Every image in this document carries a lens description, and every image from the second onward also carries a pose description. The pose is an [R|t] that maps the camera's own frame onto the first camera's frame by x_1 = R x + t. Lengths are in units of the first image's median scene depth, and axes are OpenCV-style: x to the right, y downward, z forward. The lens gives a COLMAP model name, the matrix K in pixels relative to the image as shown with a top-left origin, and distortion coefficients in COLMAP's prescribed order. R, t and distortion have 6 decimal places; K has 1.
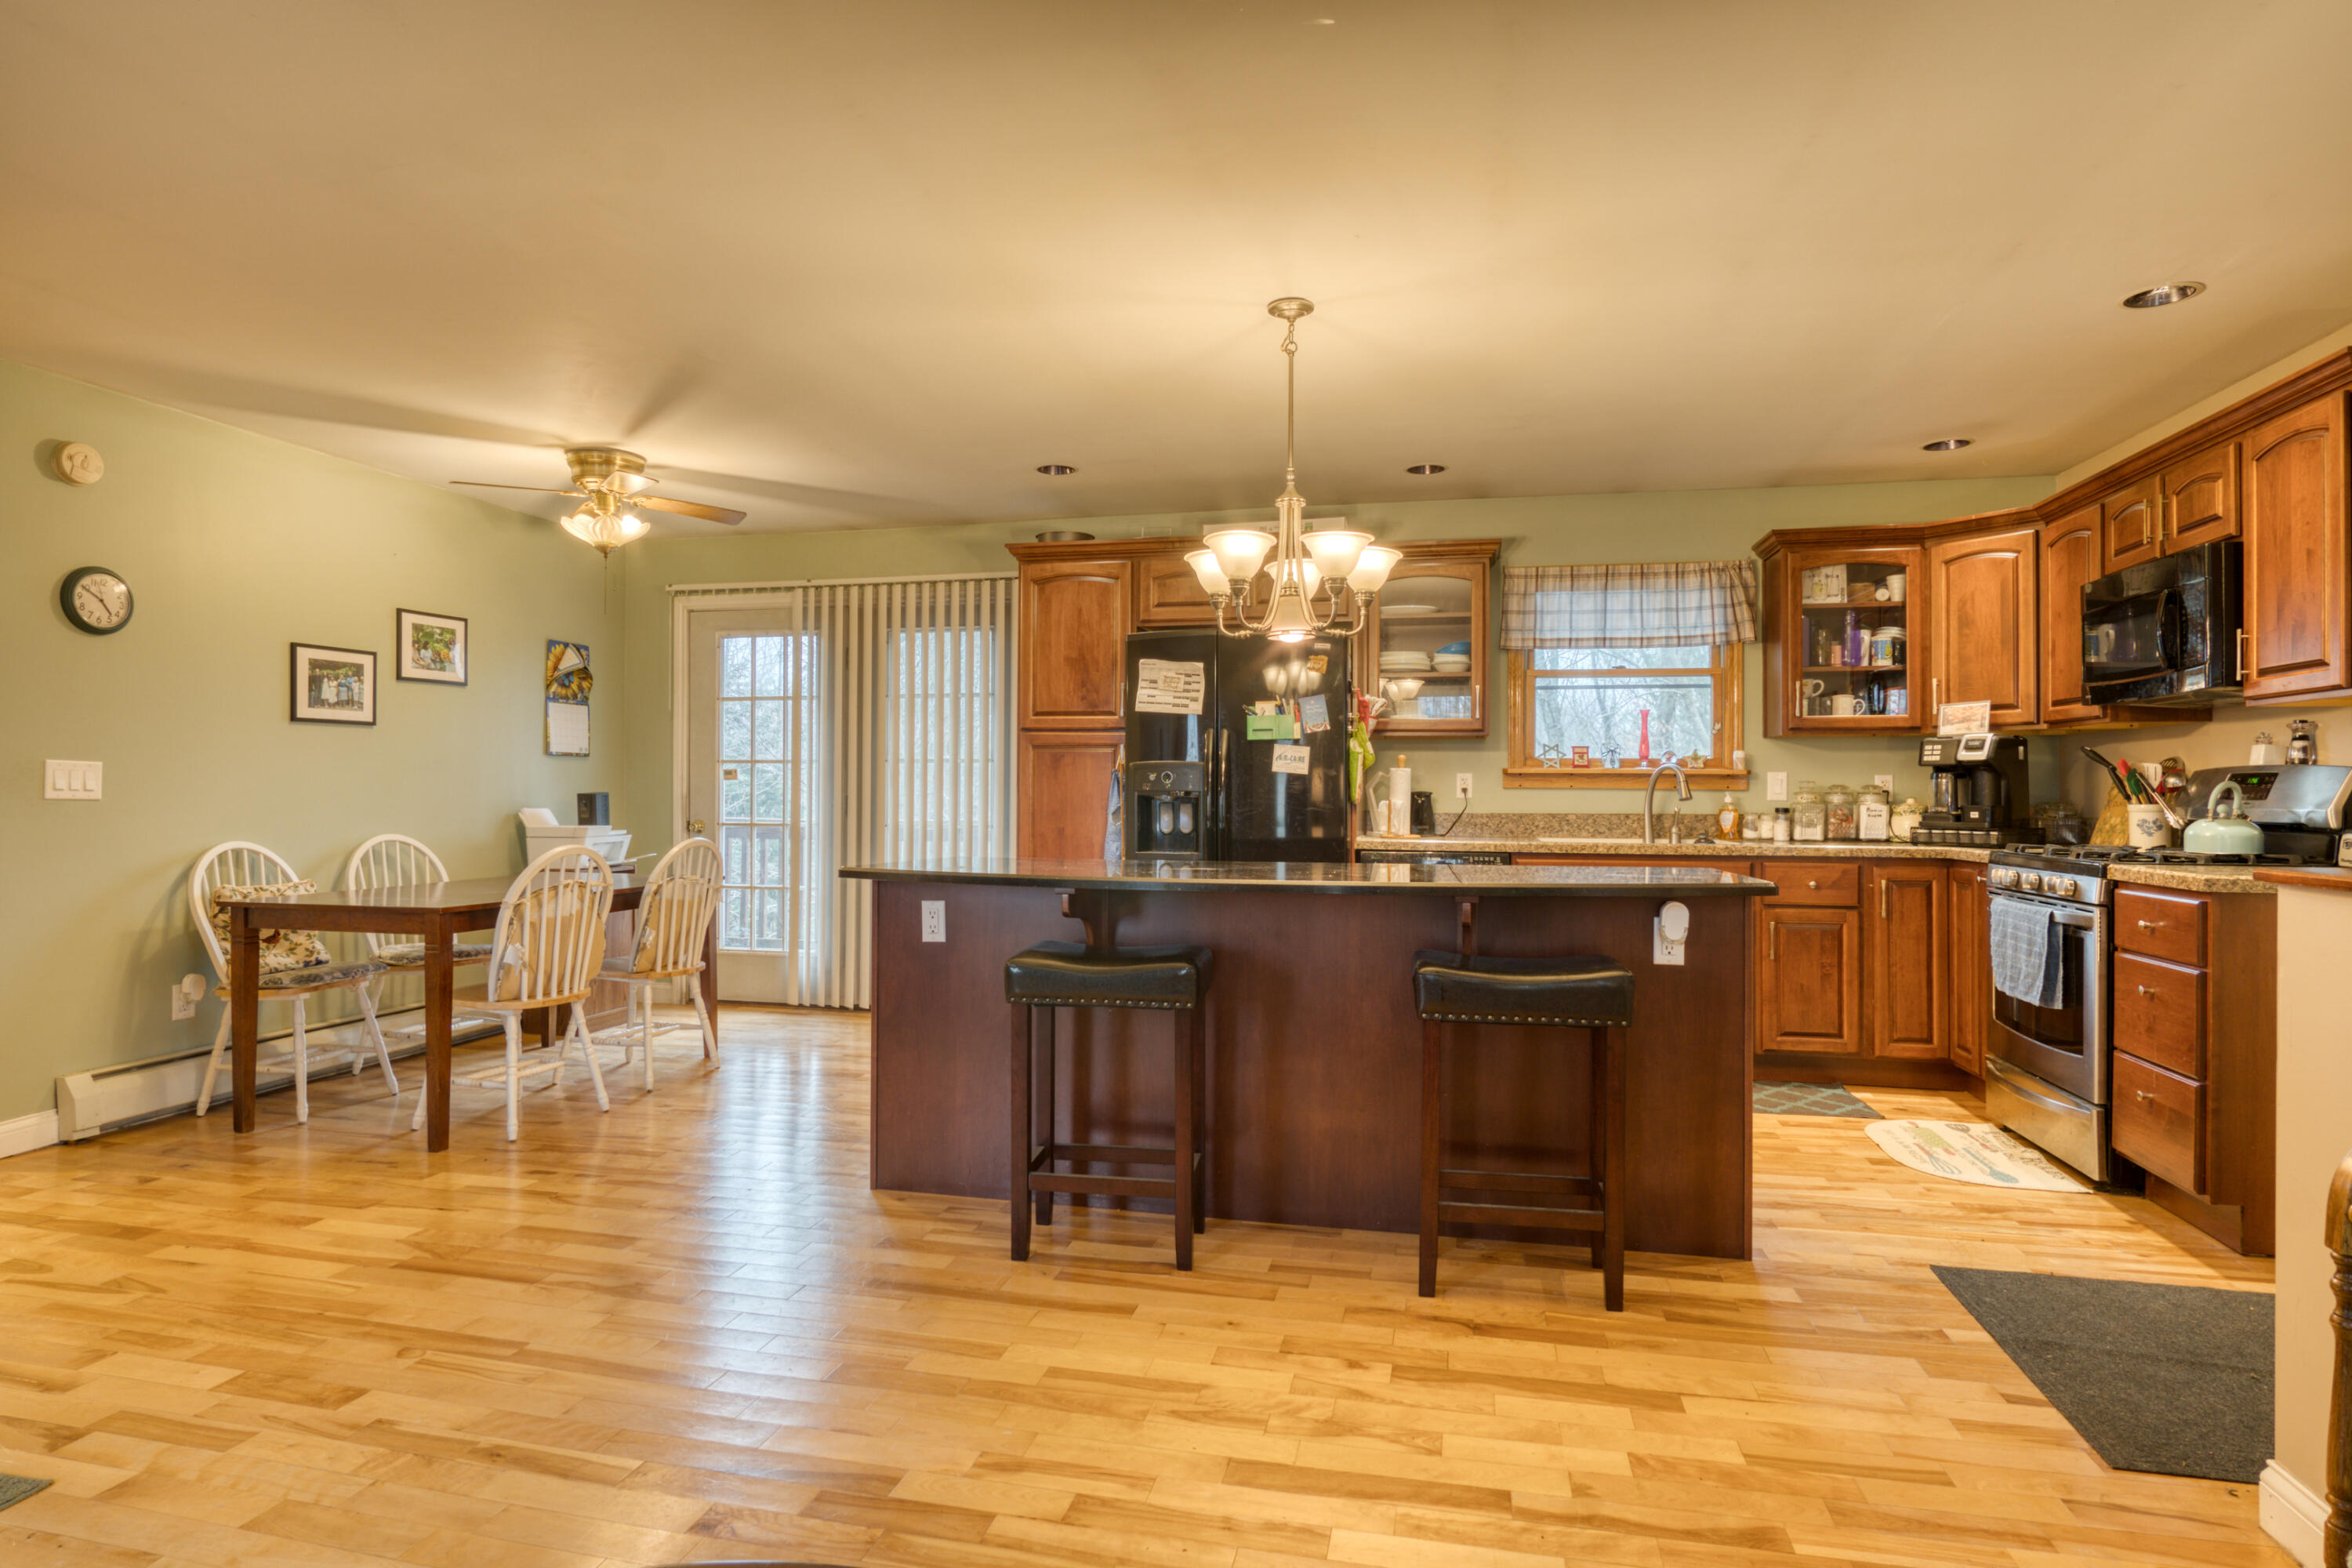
lens RADIAL K [[1270.8, 0, 1179.0], [0, 1270.8, 782.7], [0, 0, 1]] dist [-0.002963, 0.001299]
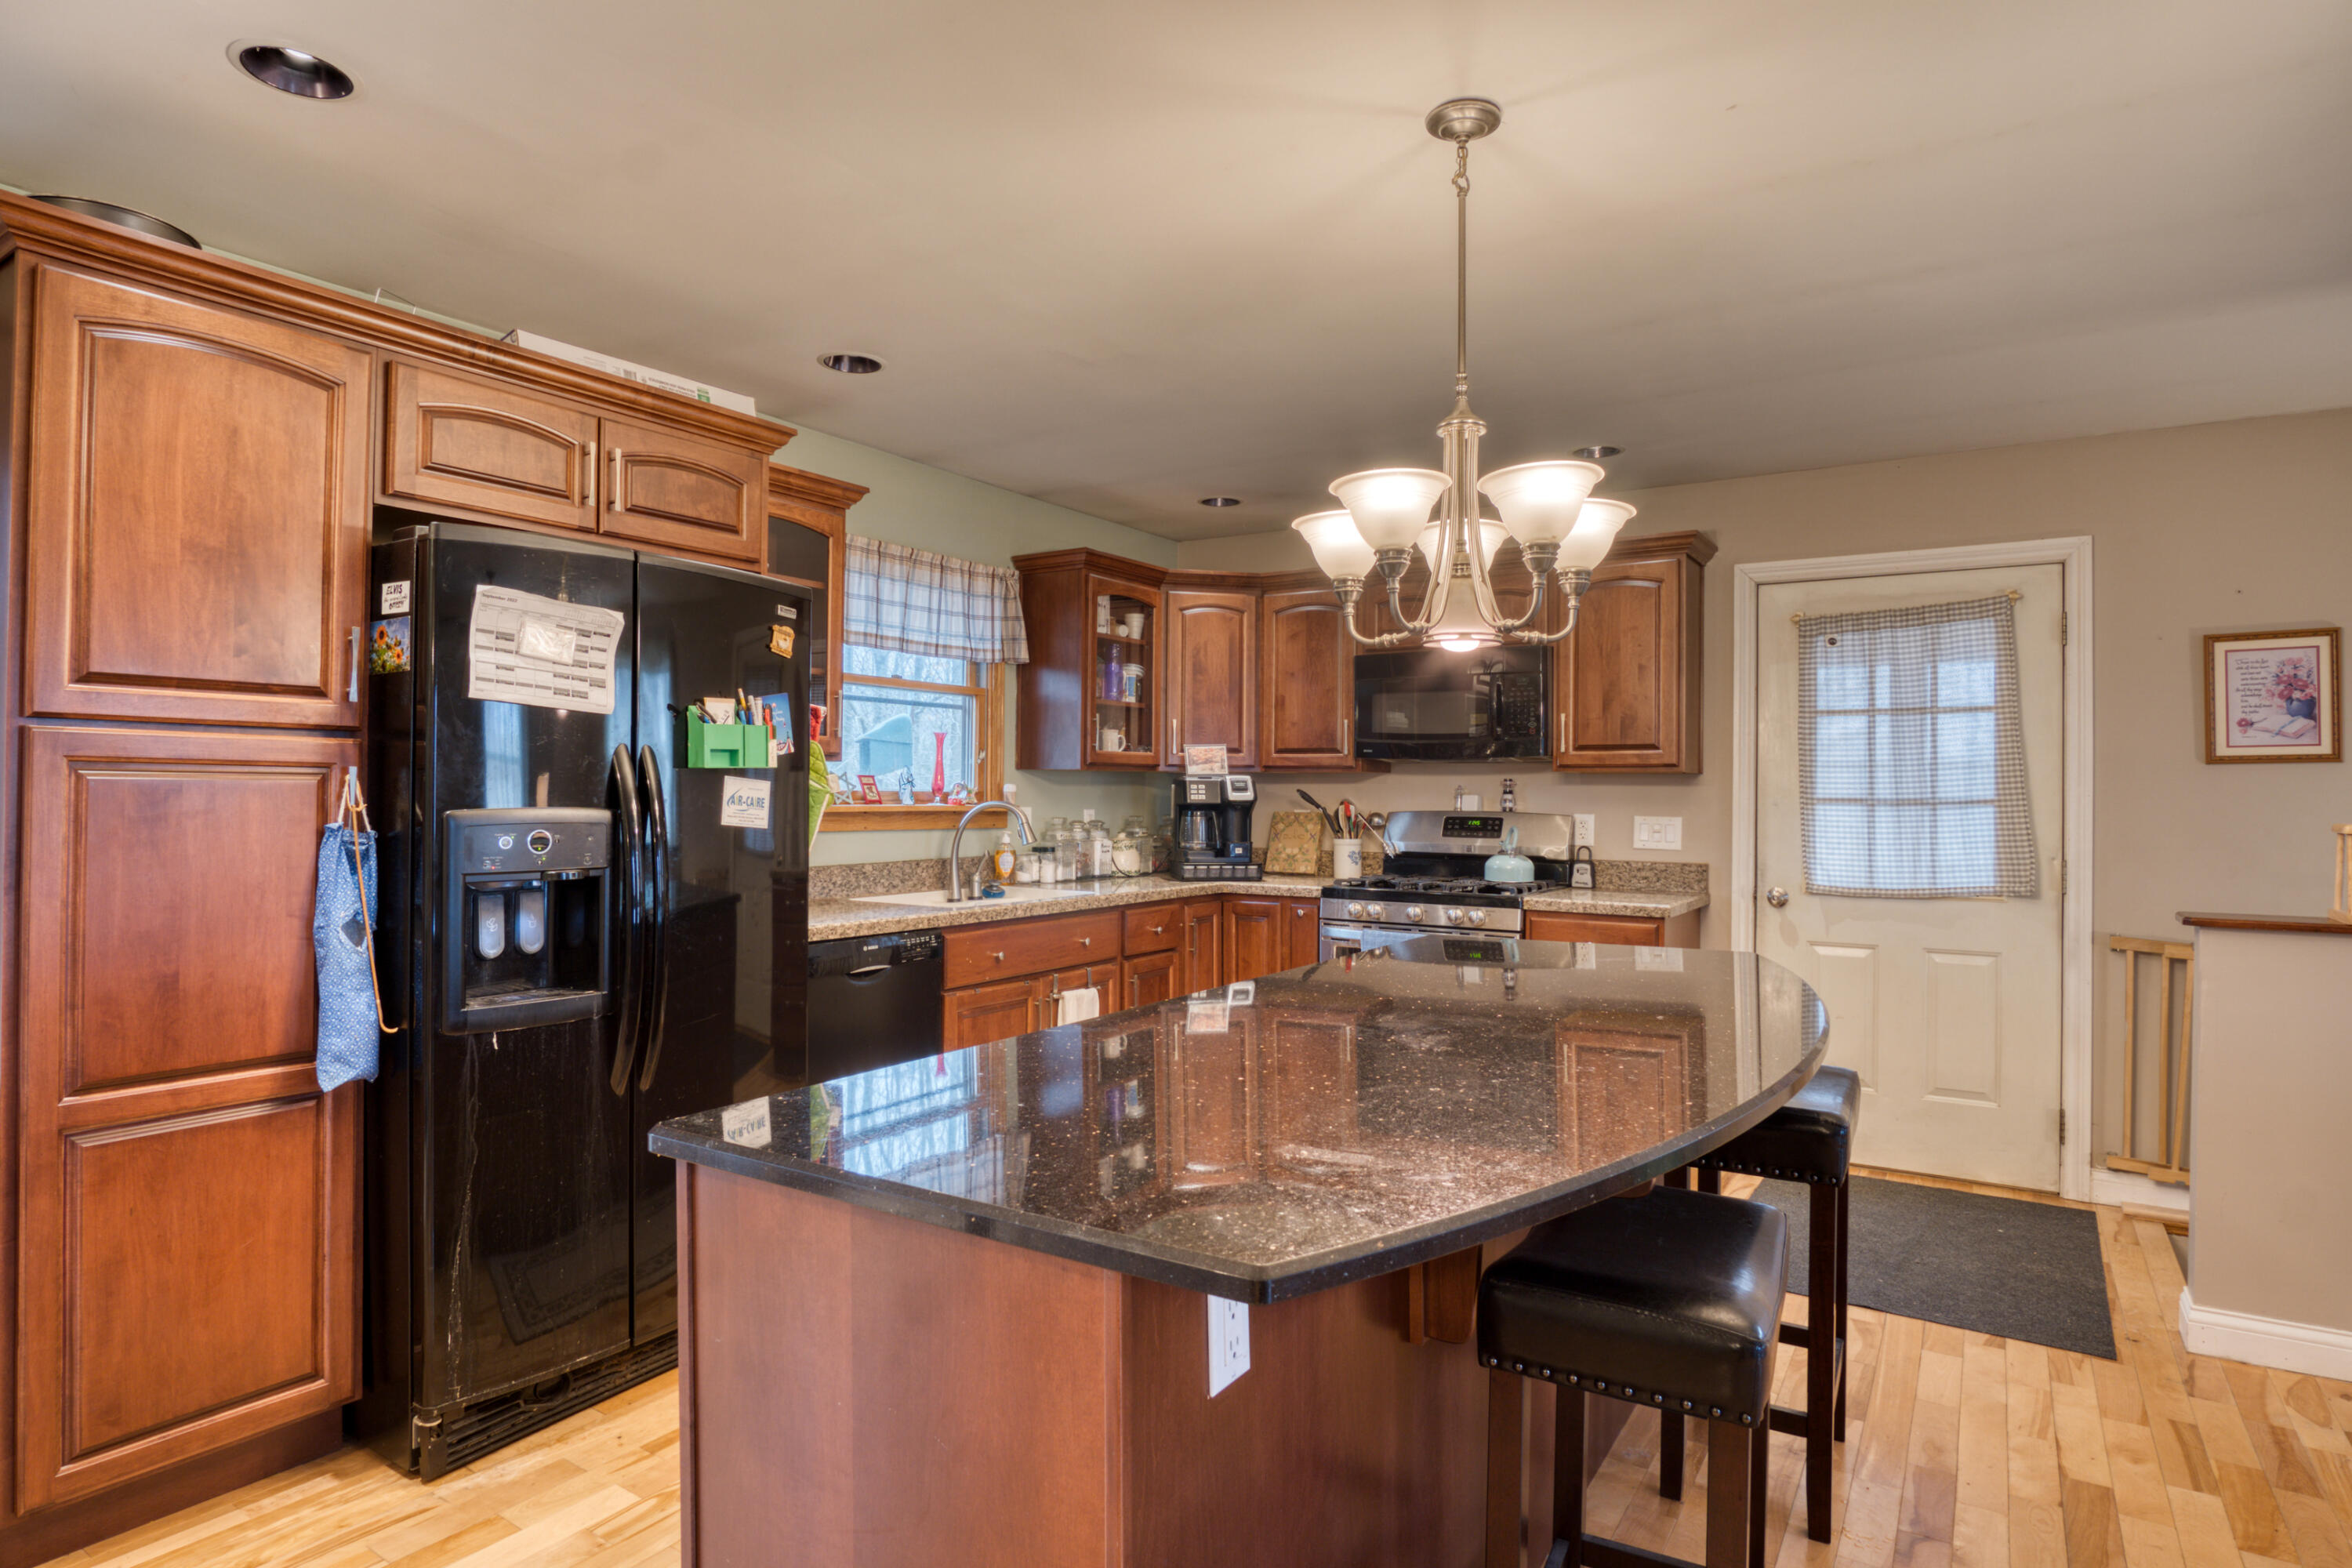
lens RADIAL K [[1270.8, 0, 1175.9], [0, 1270.8, 786.9], [0, 0, 1]] dist [-0.002963, 0.001299]
pose [[0.350331, 0.000014, 0.936626, -0.371751], [-0.012269, 0.999914, 0.004574, -0.029973], [-0.936546, -0.013094, 0.350301, 0.610493]]
